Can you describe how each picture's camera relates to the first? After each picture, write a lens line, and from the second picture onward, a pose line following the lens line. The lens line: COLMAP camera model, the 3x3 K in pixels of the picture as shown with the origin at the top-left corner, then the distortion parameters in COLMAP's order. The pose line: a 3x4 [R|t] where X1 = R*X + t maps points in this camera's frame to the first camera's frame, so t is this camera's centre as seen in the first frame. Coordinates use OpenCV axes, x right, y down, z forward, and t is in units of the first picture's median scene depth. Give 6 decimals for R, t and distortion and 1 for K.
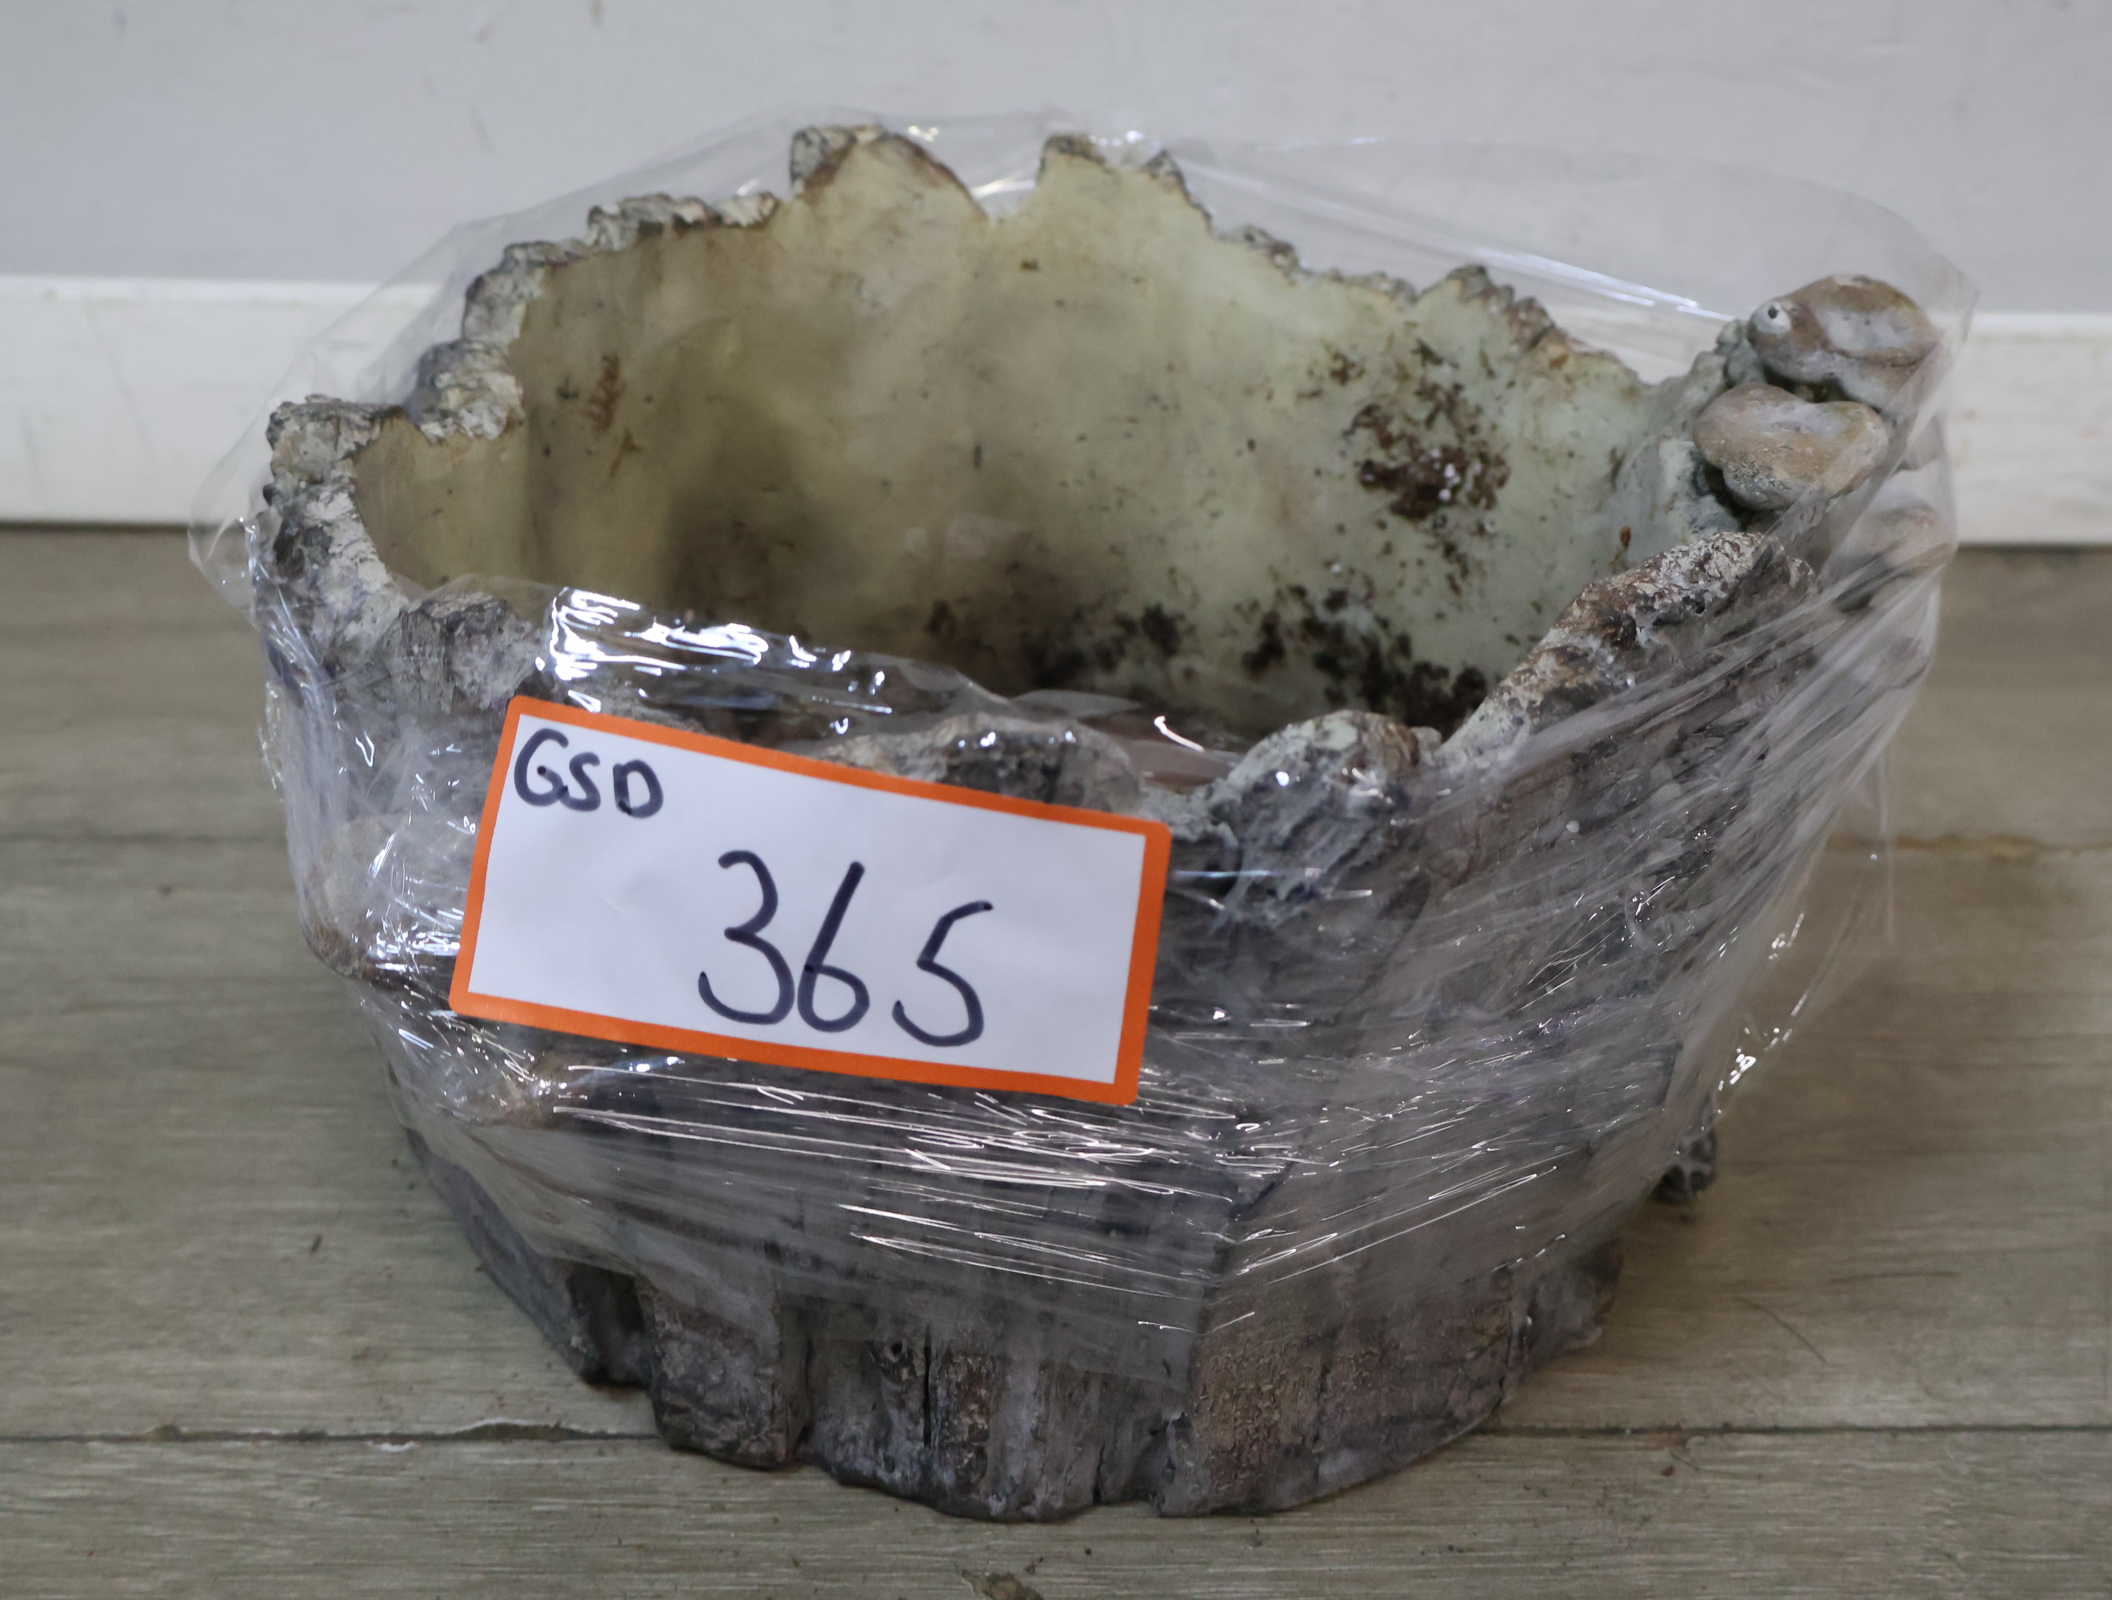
lens RADIAL K [[2642.4, 0, 1056.0], [0, 2642.4, 800.0], [0, 0, 1]] dist [-0.004820, 0.064353]
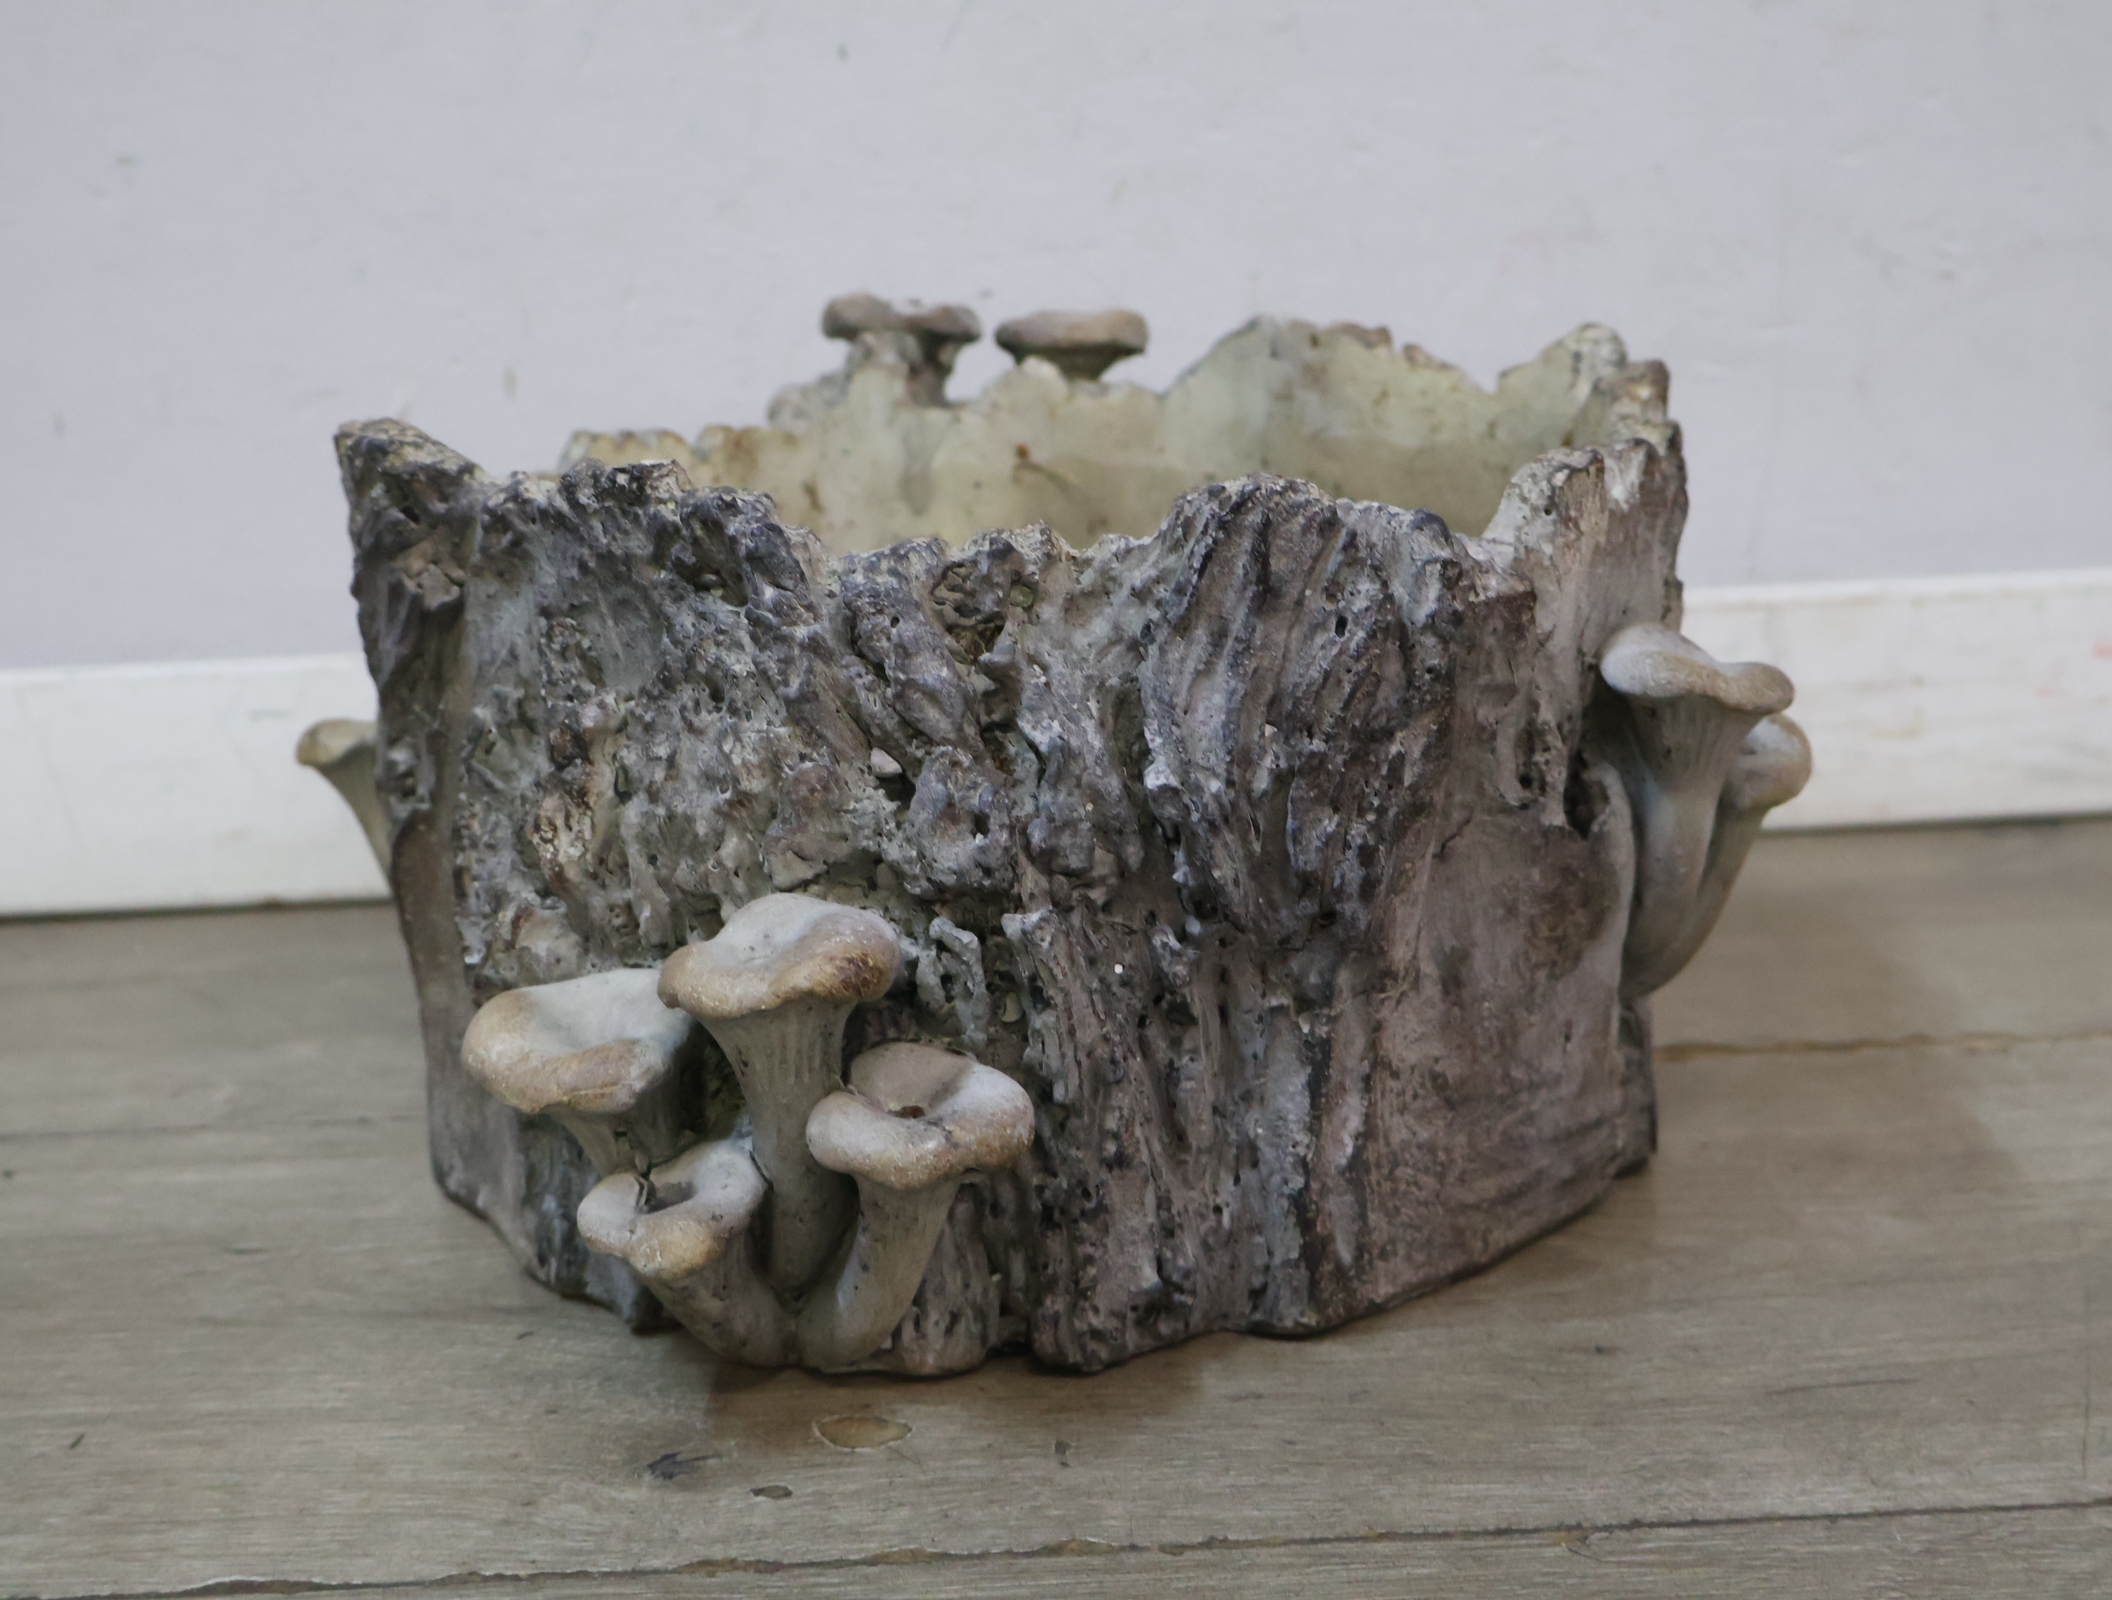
lens RADIAL K [[2642.4, 0, 1056.0], [0, 2642.4, 800.0], [0, 0, 1]] dist [-0.004820, 0.064353]
pose [[-0.088827, -0.298910, 0.950138, -1.235515], [0.554138, 0.777827, 0.296507, -0.388265], [-0.827672, 0.552846, 0.096545, 1.060625]]
